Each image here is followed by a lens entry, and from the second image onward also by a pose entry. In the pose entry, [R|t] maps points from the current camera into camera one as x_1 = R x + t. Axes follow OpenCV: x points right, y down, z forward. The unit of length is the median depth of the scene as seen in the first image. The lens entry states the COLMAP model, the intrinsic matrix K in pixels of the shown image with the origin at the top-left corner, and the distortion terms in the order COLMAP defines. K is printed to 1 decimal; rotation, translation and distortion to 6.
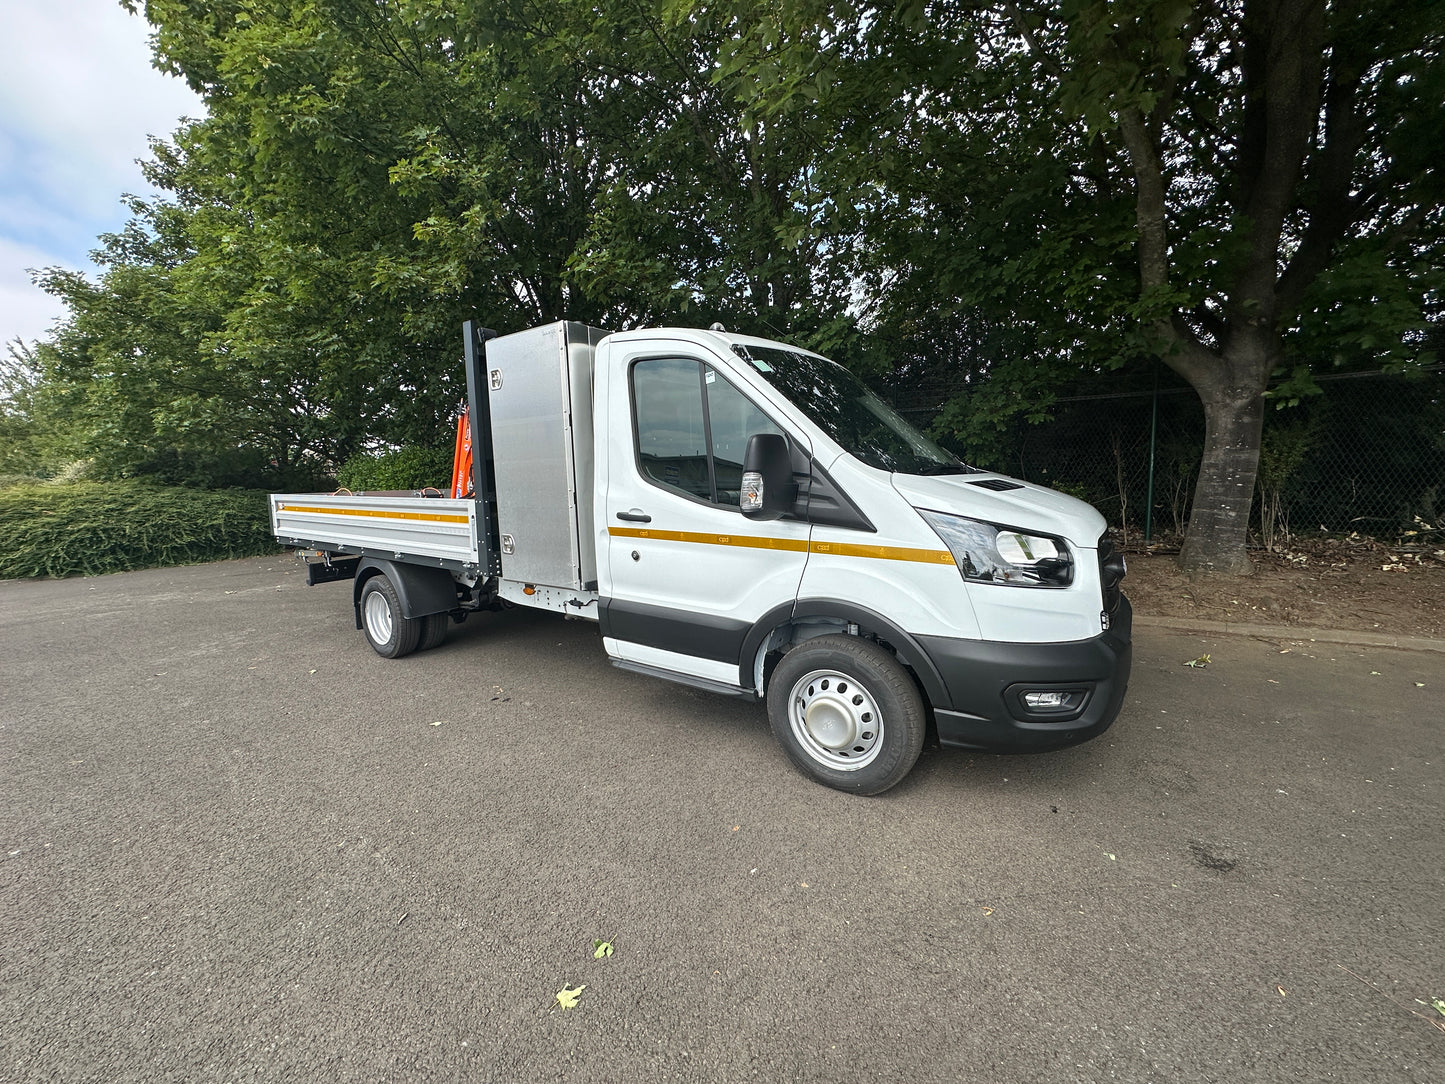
lens RADIAL K [[572.7, 0, 721.1], [0, 572.7, 540.6], [0, 0, 1]] dist [-0.001654, 0.000065]
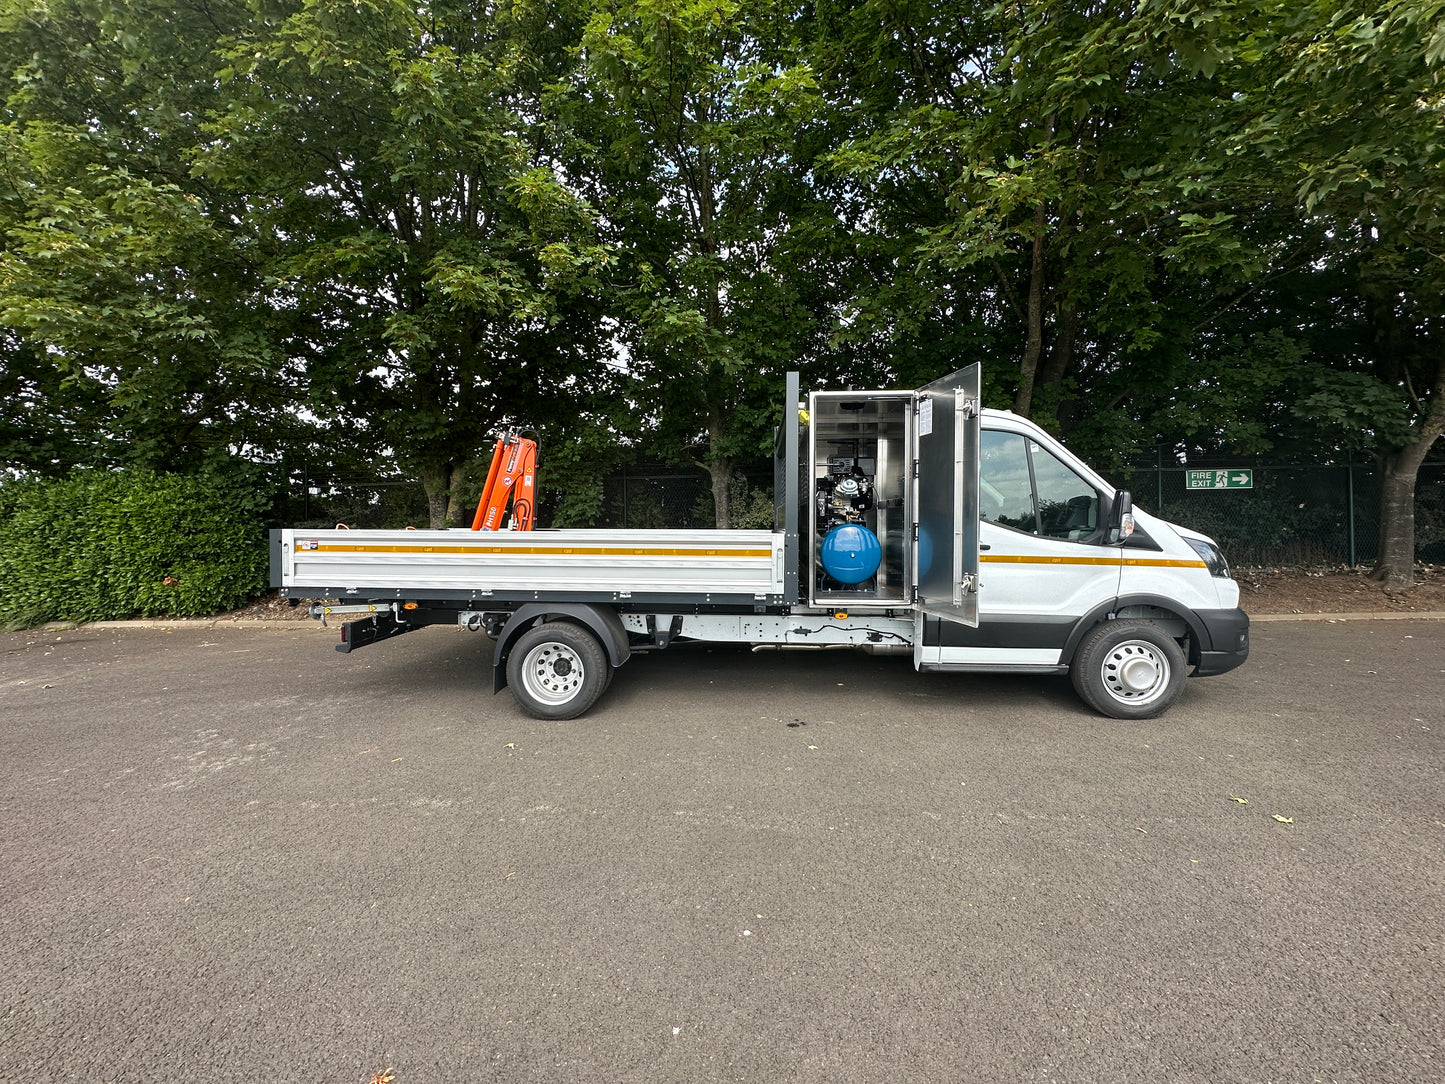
lens RADIAL K [[572.7, 0, 721.1], [0, 572.7, 540.6], [0, 0, 1]] dist [-0.001654, 0.000065]
pose [[0.850035, 0.007762, 0.526669, -0.719734], [0.041693, 0.995763, -0.081967, 0.015585], [-0.525074, 0.091633, 0.846109, 0.106939]]
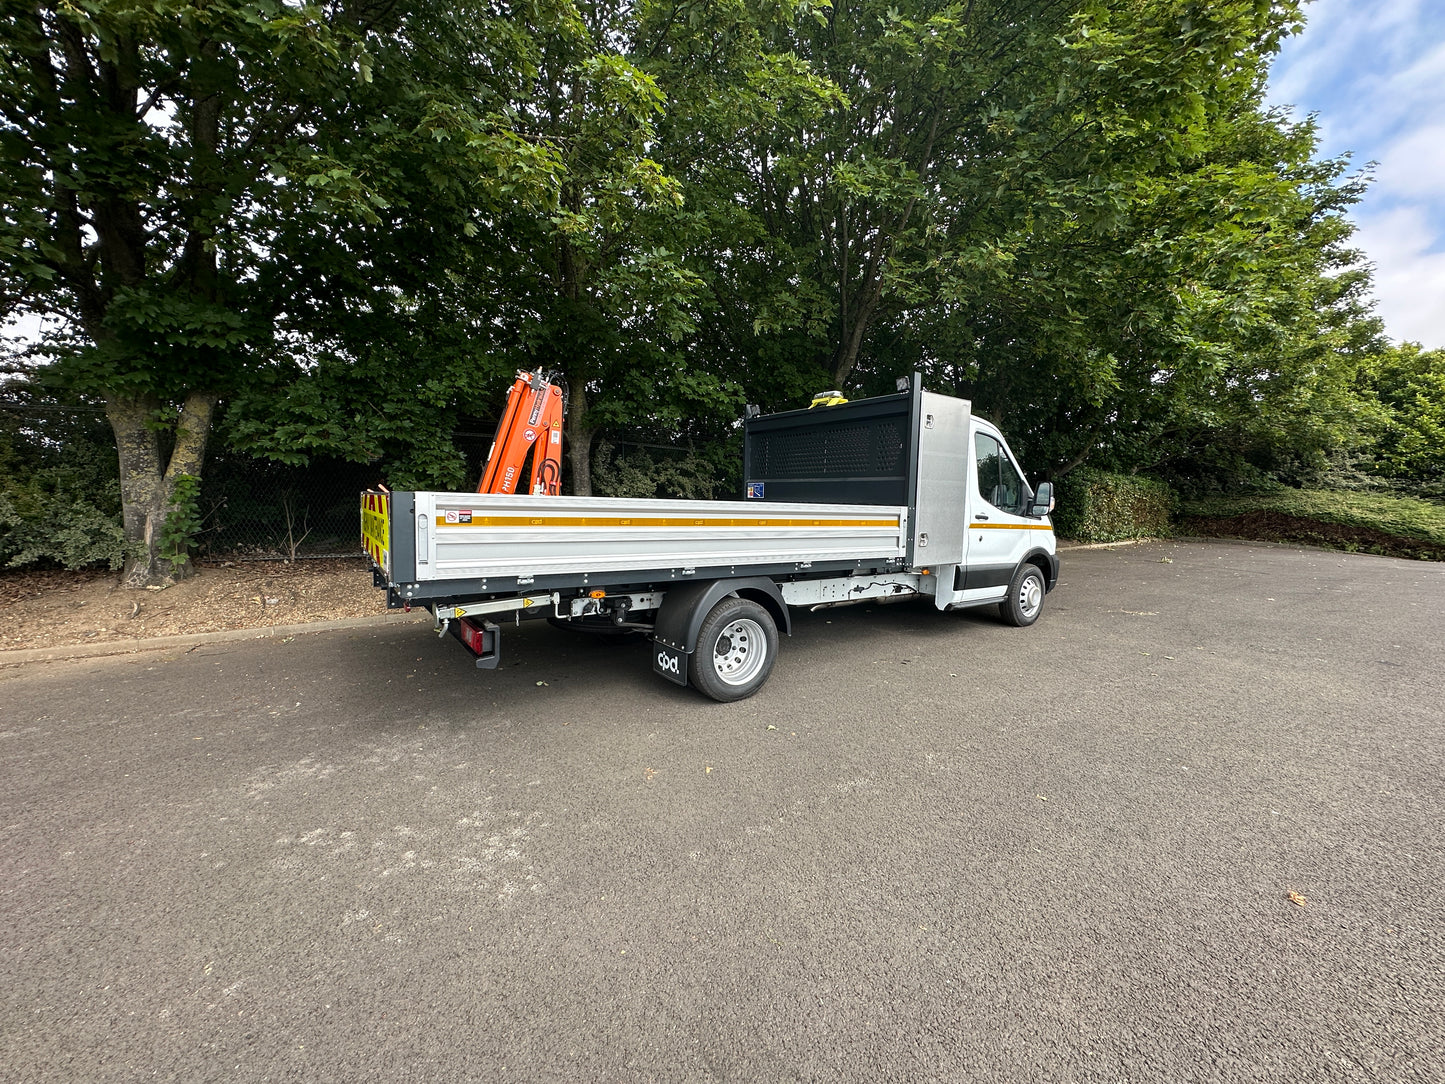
lens RADIAL K [[572.7, 0, 721.1], [0, 572.7, 540.6], [0, 0, 1]] dist [-0.001654, 0.000065]
pose [[0.333809, -0.037213, 0.941906, -1.176872], [0.077695, 0.996907, 0.011851, -0.029165], [-0.939433, 0.069226, 0.335667, 0.638221]]
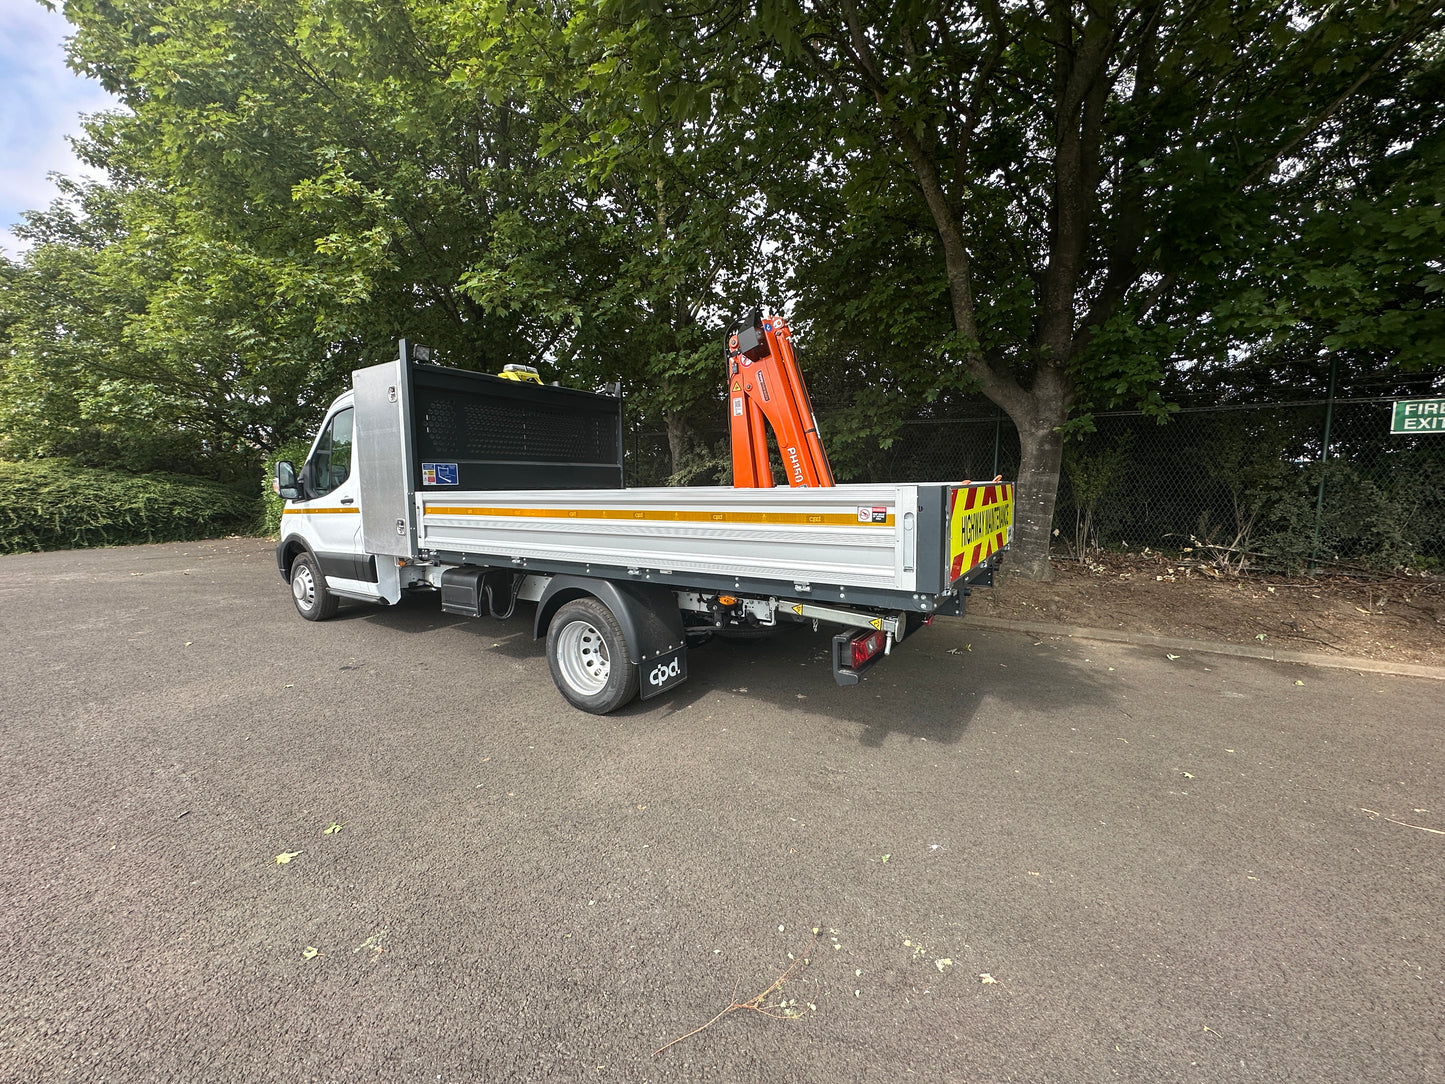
lens RADIAL K [[576.1, 0, 720.1], [0, 576.1, 538.8], [0, 0, 1]] dist [-0.005864, 0.002955]
pose [[0.998129, 0.031763, 0.052254, 0.191078], [-0.031335, 0.999469, -0.008987, 0.005379], [-0.052512, 0.007332, 0.998593, -0.122100]]
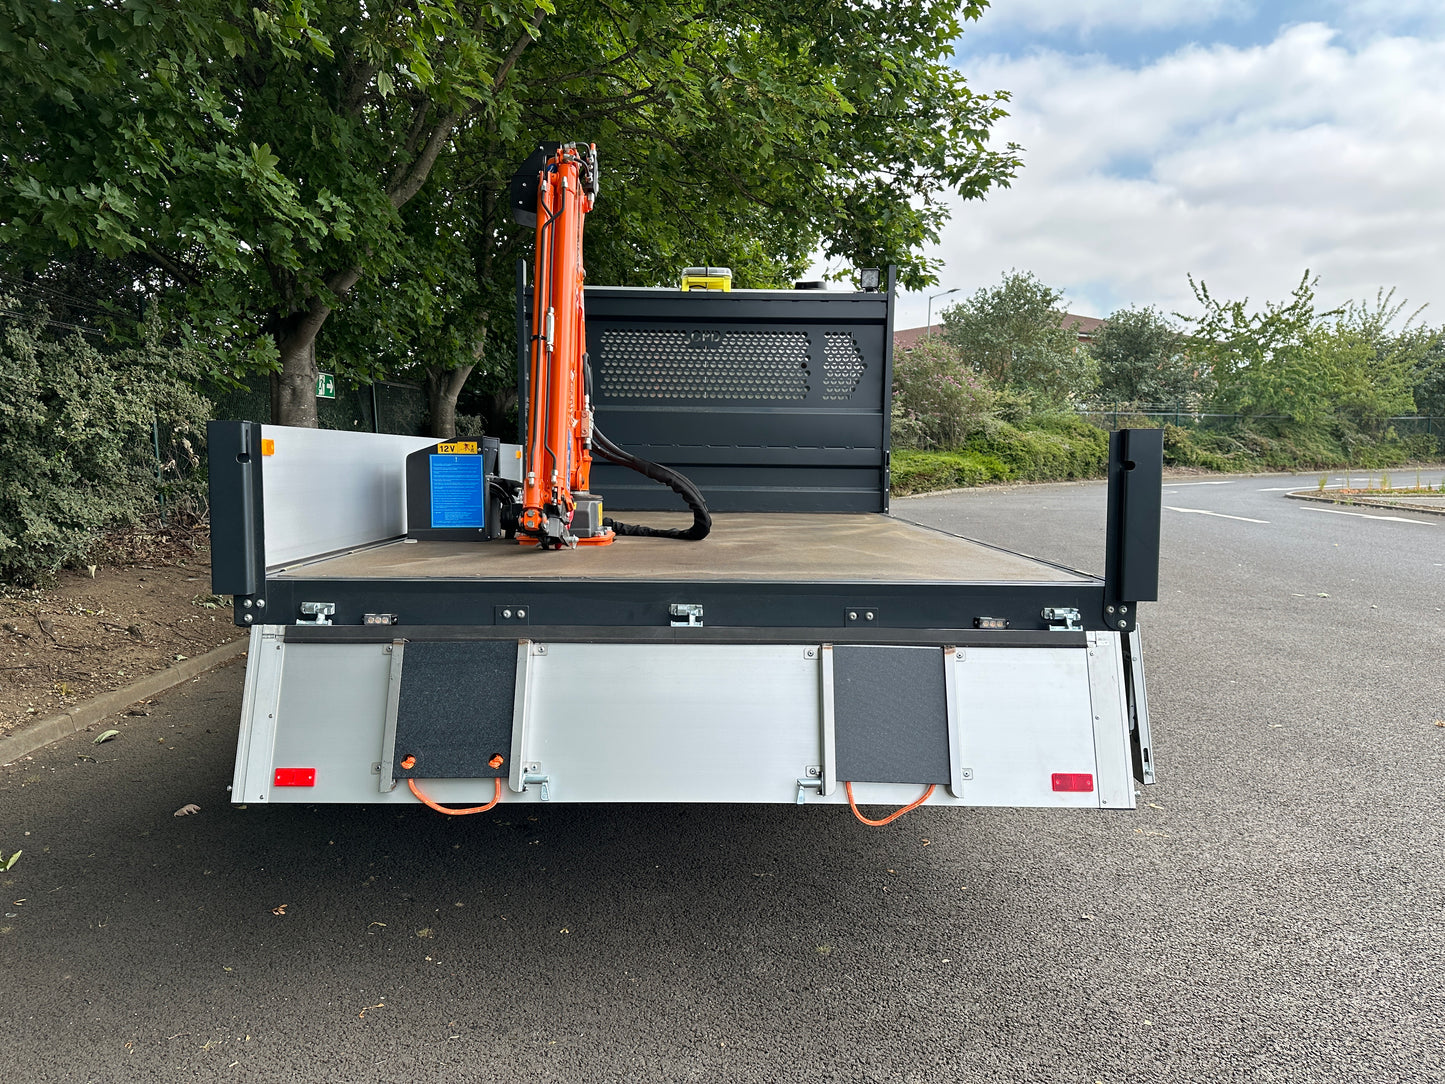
lens RADIAL K [[1011.8, 0, 719.4], [0, 1011.8, 541.9], [0, 0, 1]] dist [0.043859, -0.056656]
pose [[-0.581128, -0.052123, 0.812141, -1.073286], [0.095612, 0.986663, 0.131739, -0.111221], [-0.808176, 0.154208, -0.568394, 1.449798]]
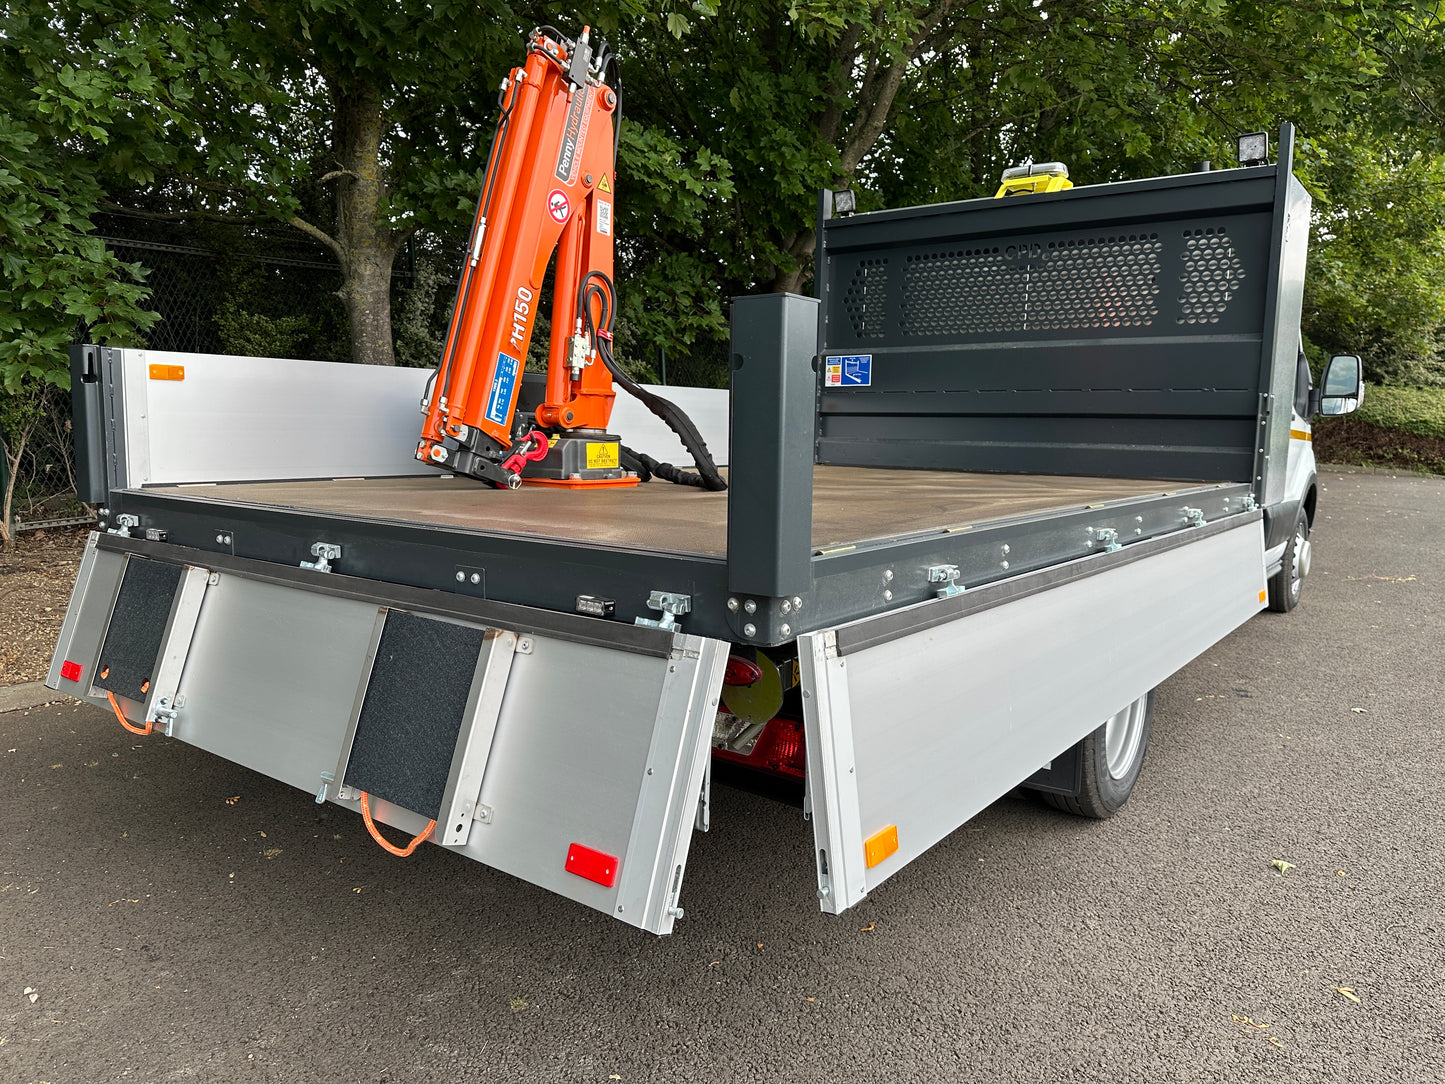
lens RADIAL K [[1011.8, 0, 719.4], [0, 1011.8, 541.9], [0, 0, 1]] dist [0.043859, -0.056656]
pose [[0.029956, -0.096461, 0.994886, -1.075825], [0.097782, 0.990841, 0.093124, -0.048251], [-0.994757, 0.094492, 0.039114, 1.054444]]
